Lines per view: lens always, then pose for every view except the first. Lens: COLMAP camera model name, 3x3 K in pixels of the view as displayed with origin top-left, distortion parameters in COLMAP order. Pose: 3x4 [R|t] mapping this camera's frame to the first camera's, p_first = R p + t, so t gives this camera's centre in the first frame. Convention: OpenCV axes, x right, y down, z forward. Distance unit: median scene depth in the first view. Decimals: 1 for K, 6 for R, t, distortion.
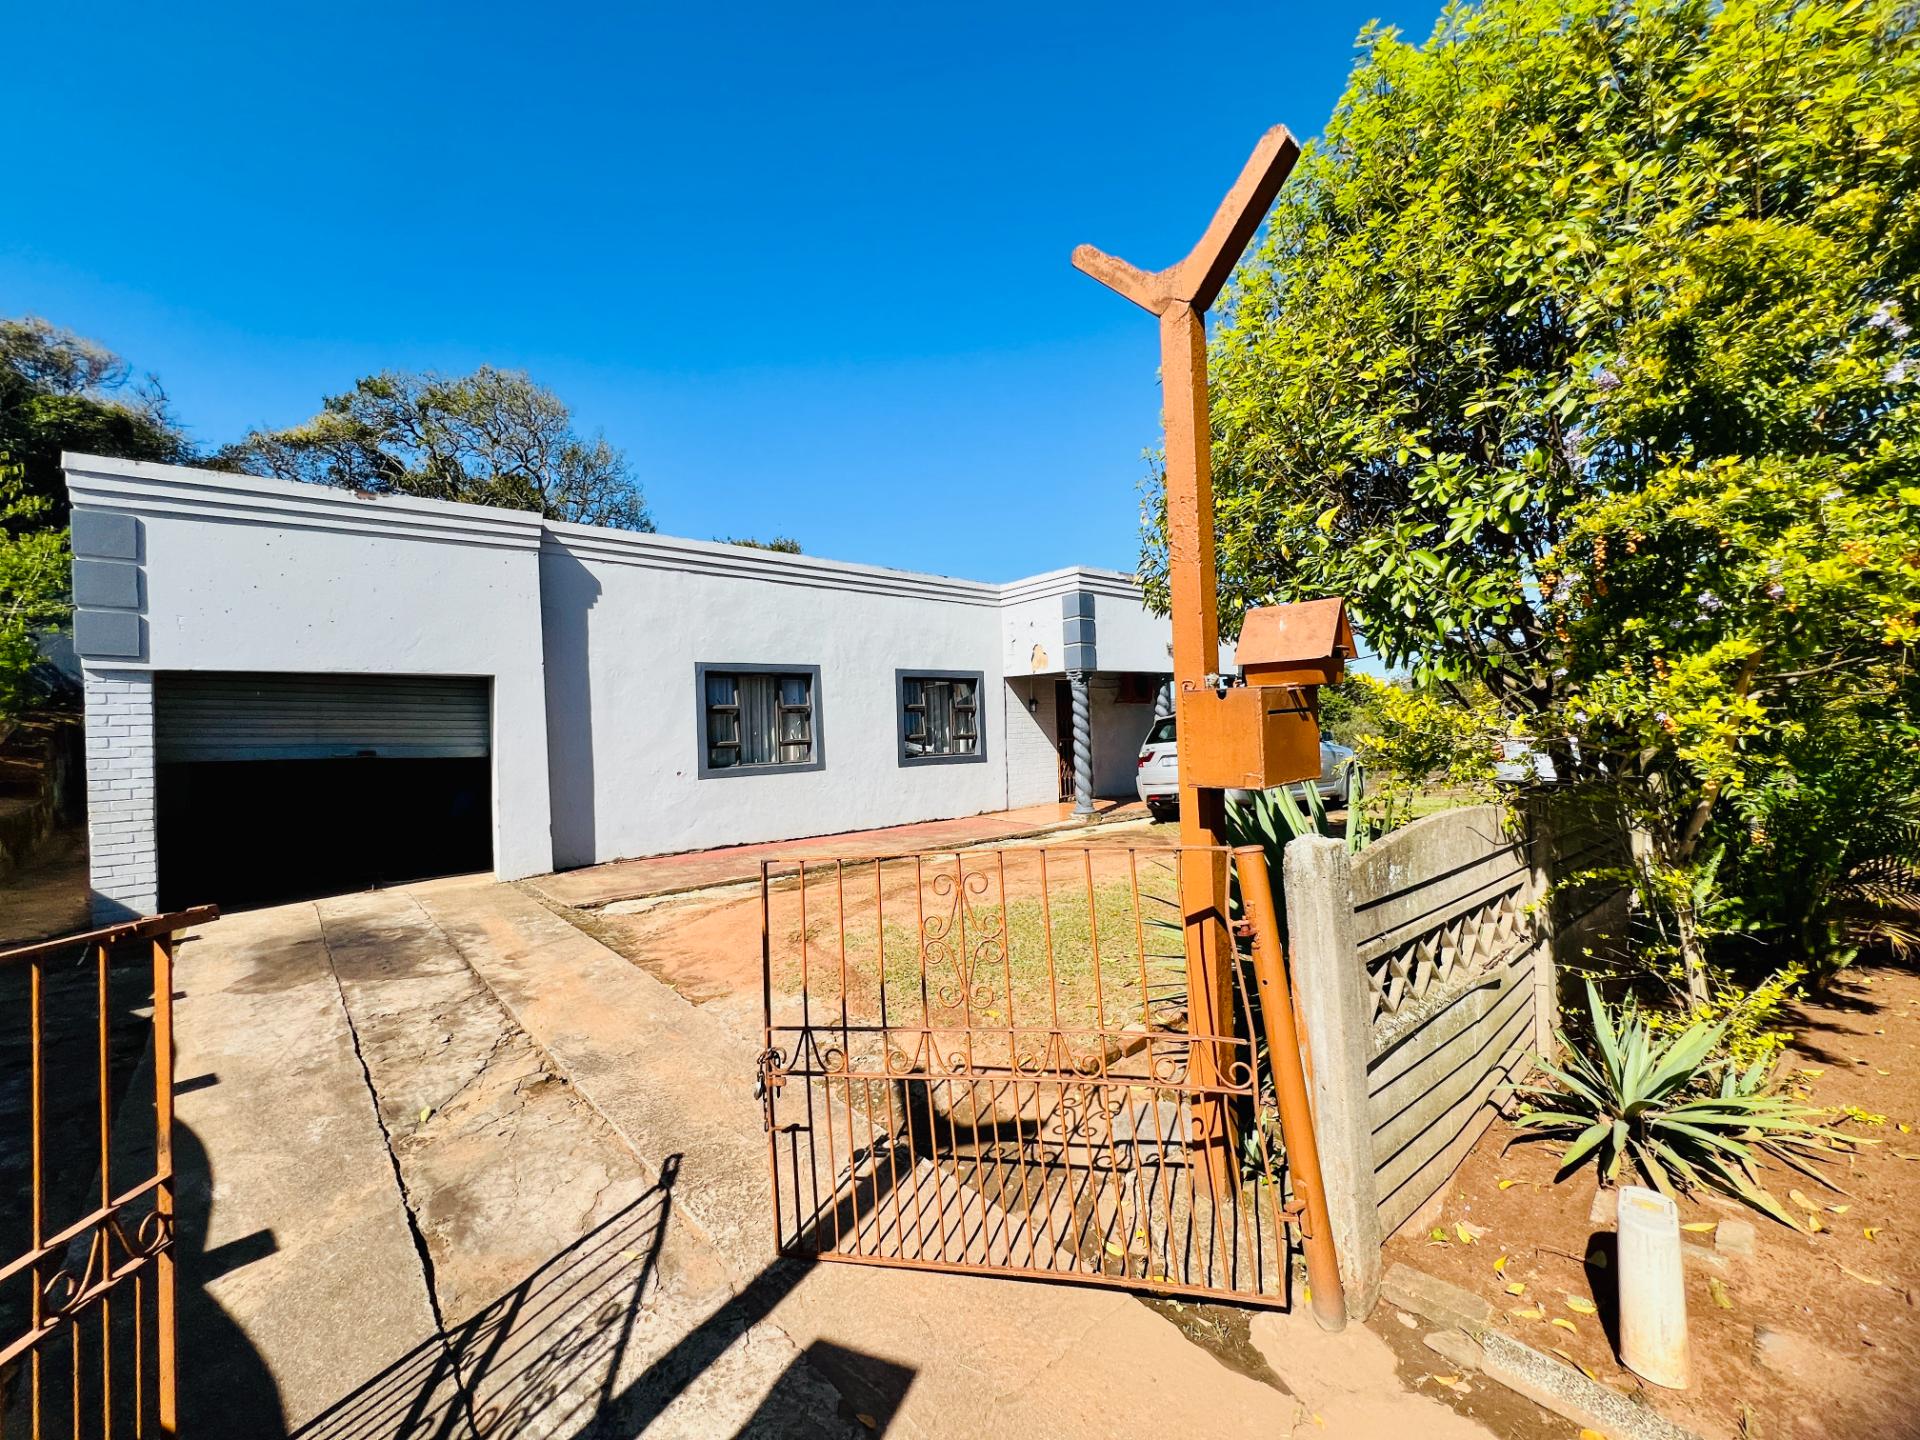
lens RADIAL K [[766.2, 0, 958.4], [0, 766.2, 713.4], [0, 0, 1]] dist [-0.003307, 0.000614]
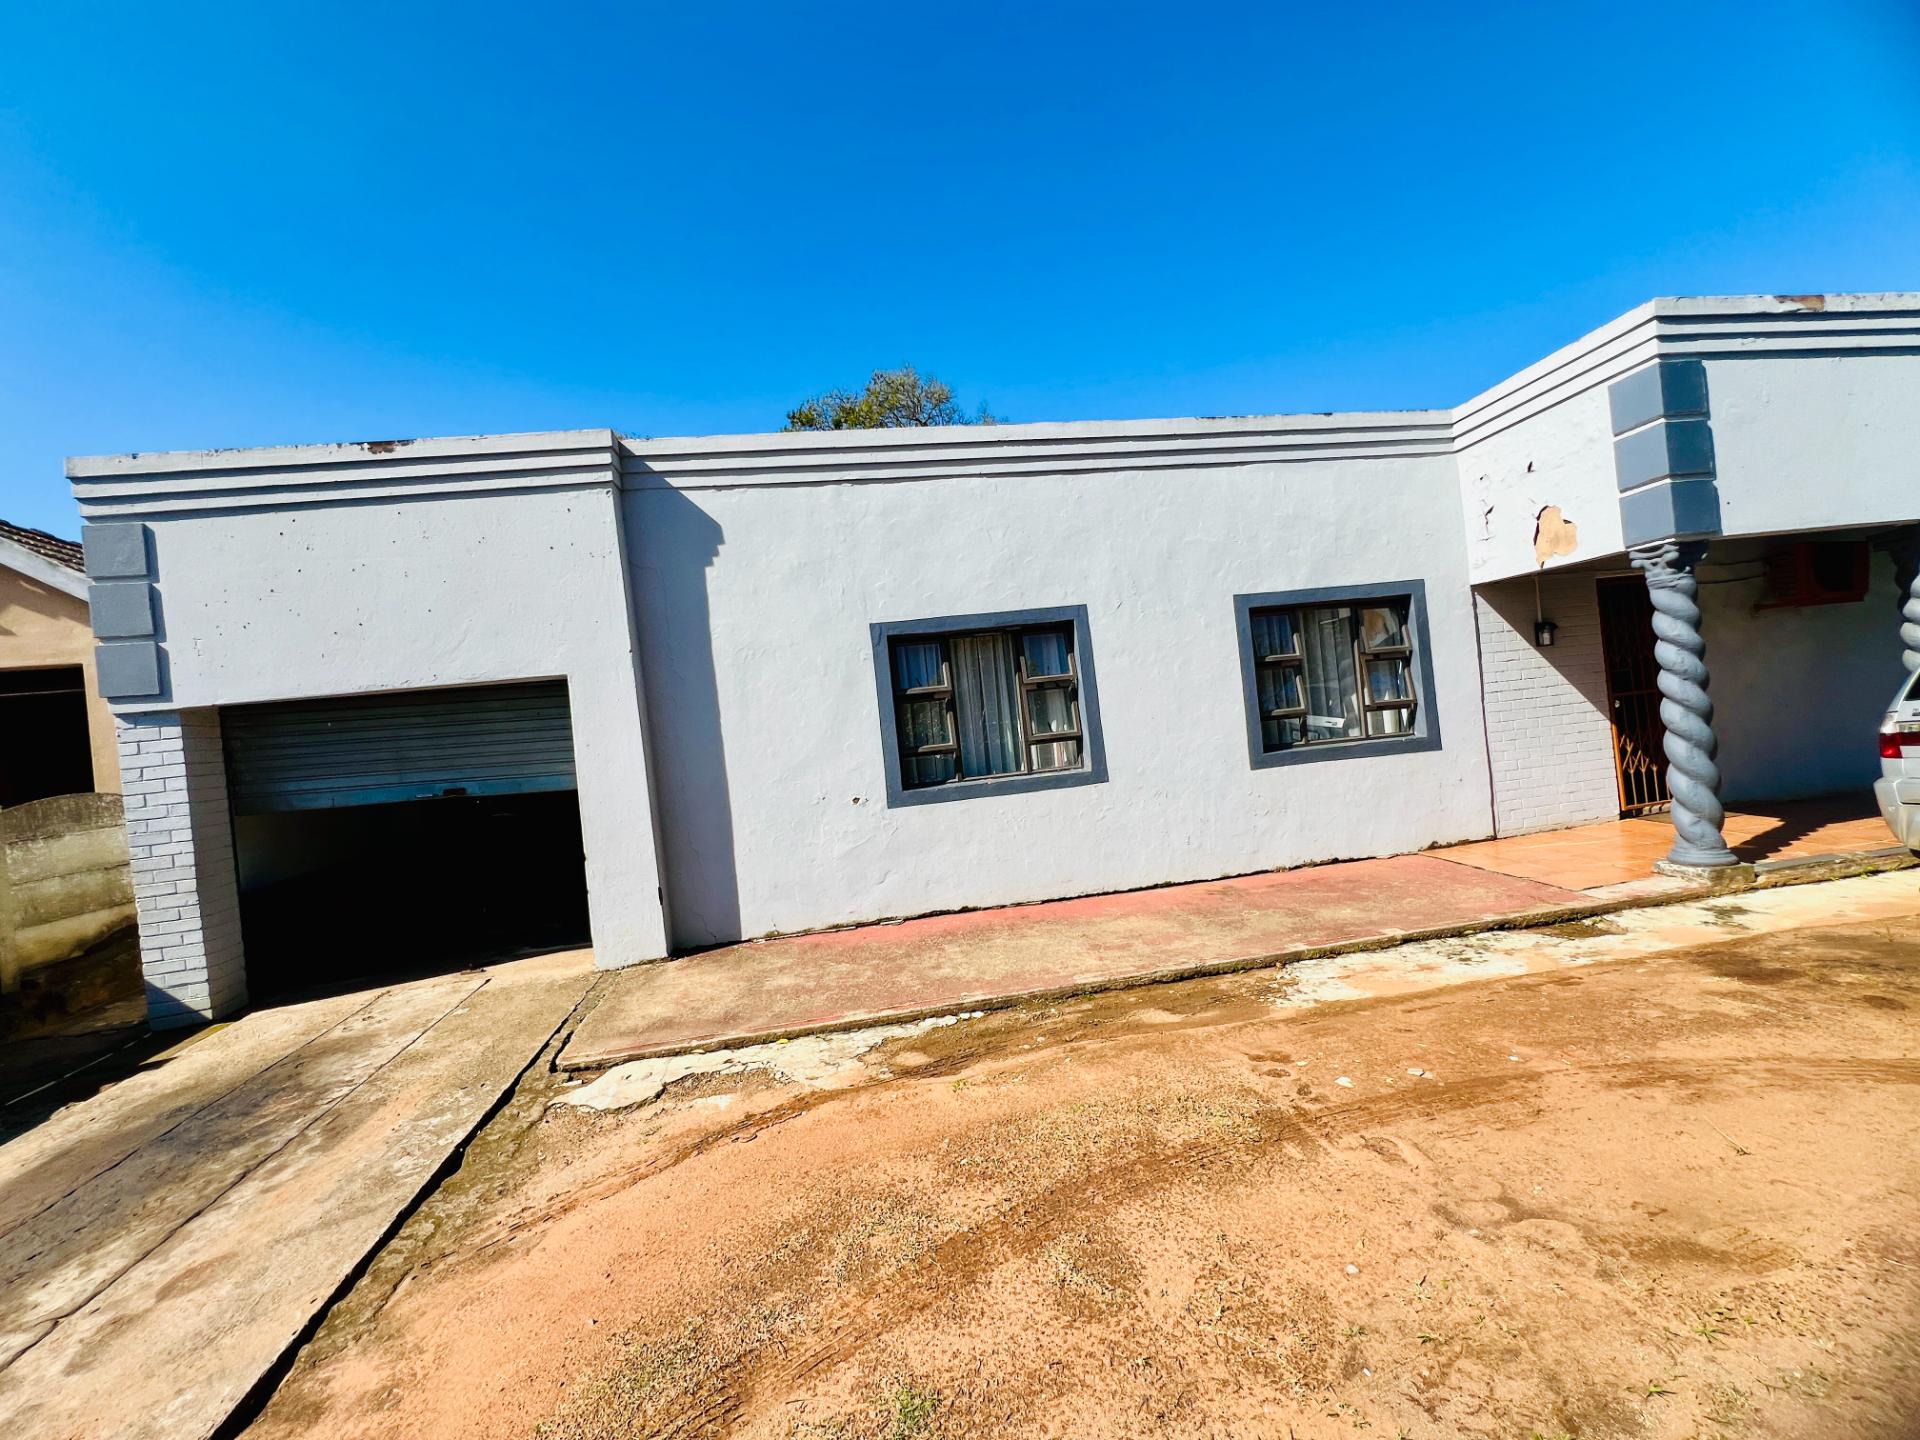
lens RADIAL K [[766.2, 0, 960.0], [0, 766.2, 721.0], [0, 0, 1]] dist [-0.003307, 0.000614]
pose [[0.841908, -0.051857, -0.537123, 0.049176], [0.082198, 0.996080, 0.032673, -0.001509], [0.533324, -0.071658, 0.842871, 0.442849]]
